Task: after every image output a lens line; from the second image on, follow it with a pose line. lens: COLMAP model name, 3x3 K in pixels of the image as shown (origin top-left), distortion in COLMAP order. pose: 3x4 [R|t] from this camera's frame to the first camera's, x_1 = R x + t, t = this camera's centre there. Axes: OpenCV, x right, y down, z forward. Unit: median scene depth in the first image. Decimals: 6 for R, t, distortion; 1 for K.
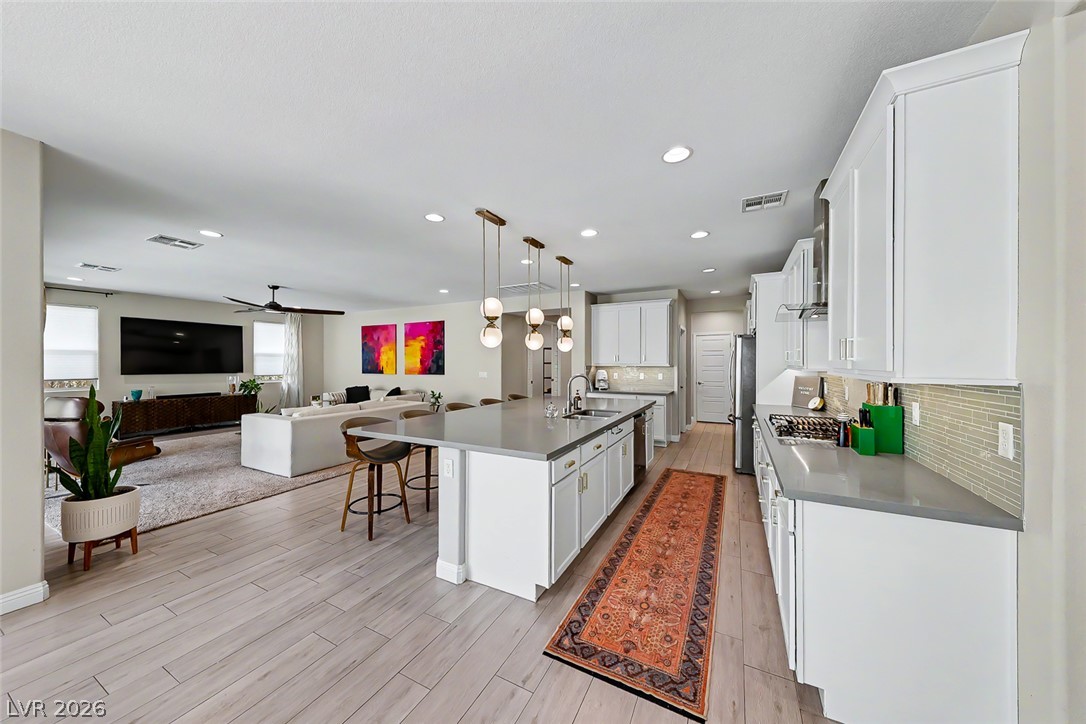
lens RADIAL K [[370.1, 0, 541.0], [0, 370.1, 361.6], [0, 0, 1]] dist [0.015176, -0.007150]
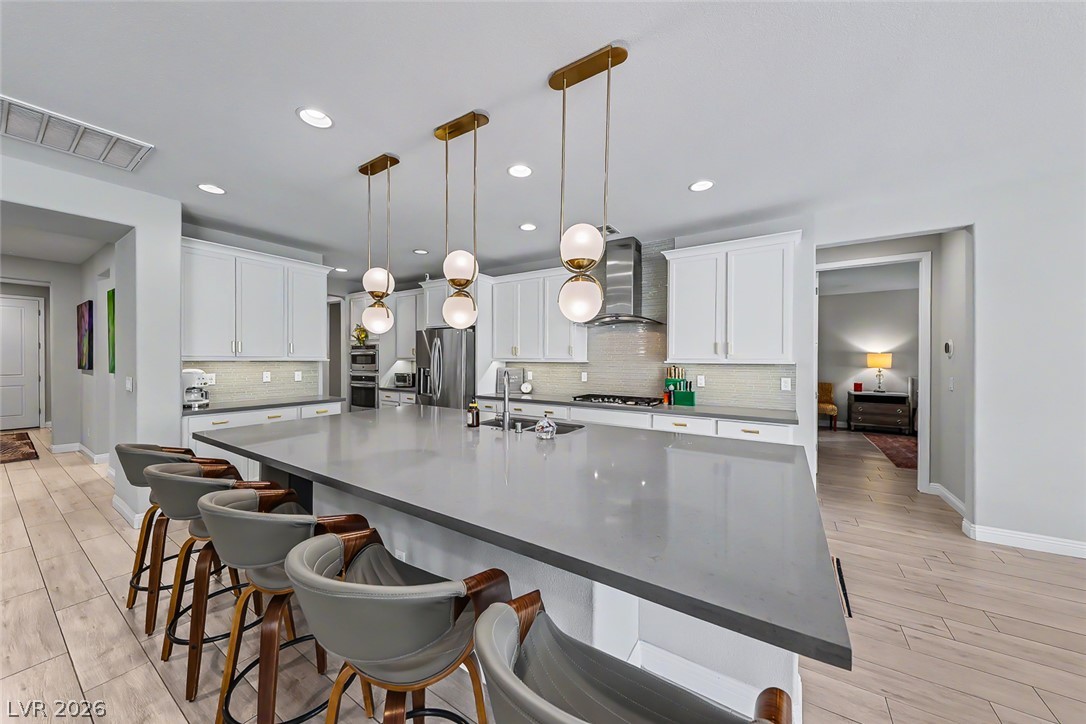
lens RADIAL K [[370.1, 0, 541.0], [0, 370.1, 361.6], [0, 0, 1]] dist [0.015176, -0.007150]
pose [[0.092014, -0.008309, 0.995723, -0.311498], [-0.005057, 0.999948, 0.008812, 0.006029], [-0.995745, -0.005846, 0.091967, 0.483906]]
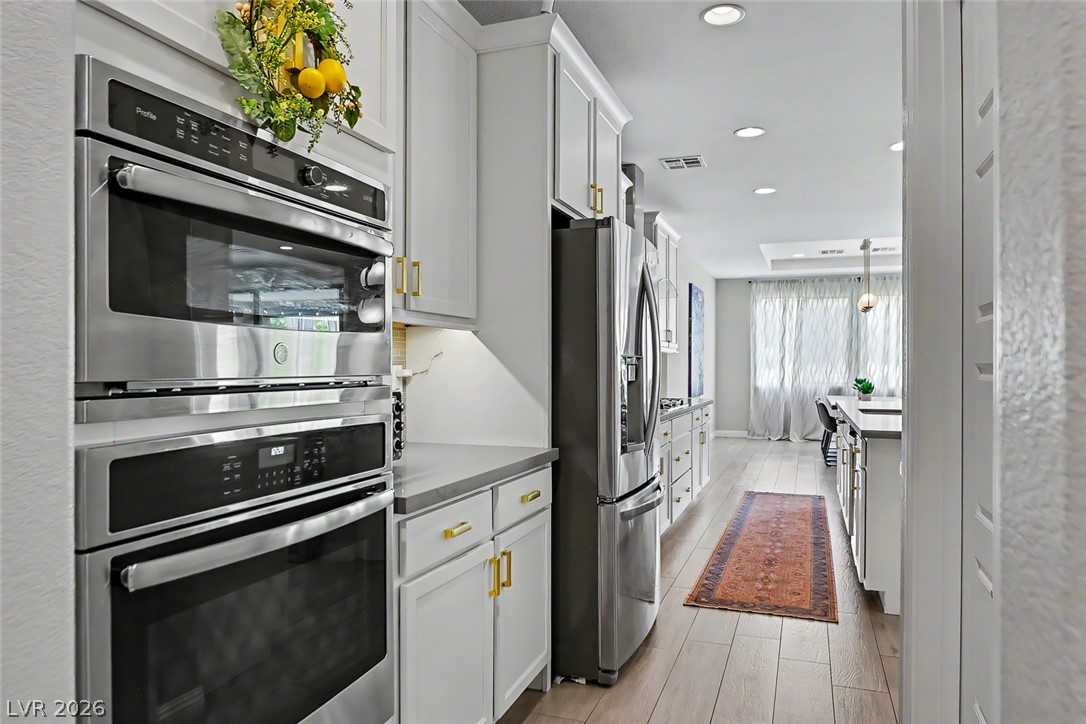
lens RADIAL K [[719.4, 0, 543.0], [0, 719.4, 362.0], [0, 0, 1]] dist [-0.005675, -0.000670]
pose [[-0.991991, -0.007445, -0.126091, 0.512644], [-0.006588, 0.999952, -0.007213, 0.032565], [0.126138, -0.006324, -0.991992, 1.199002]]
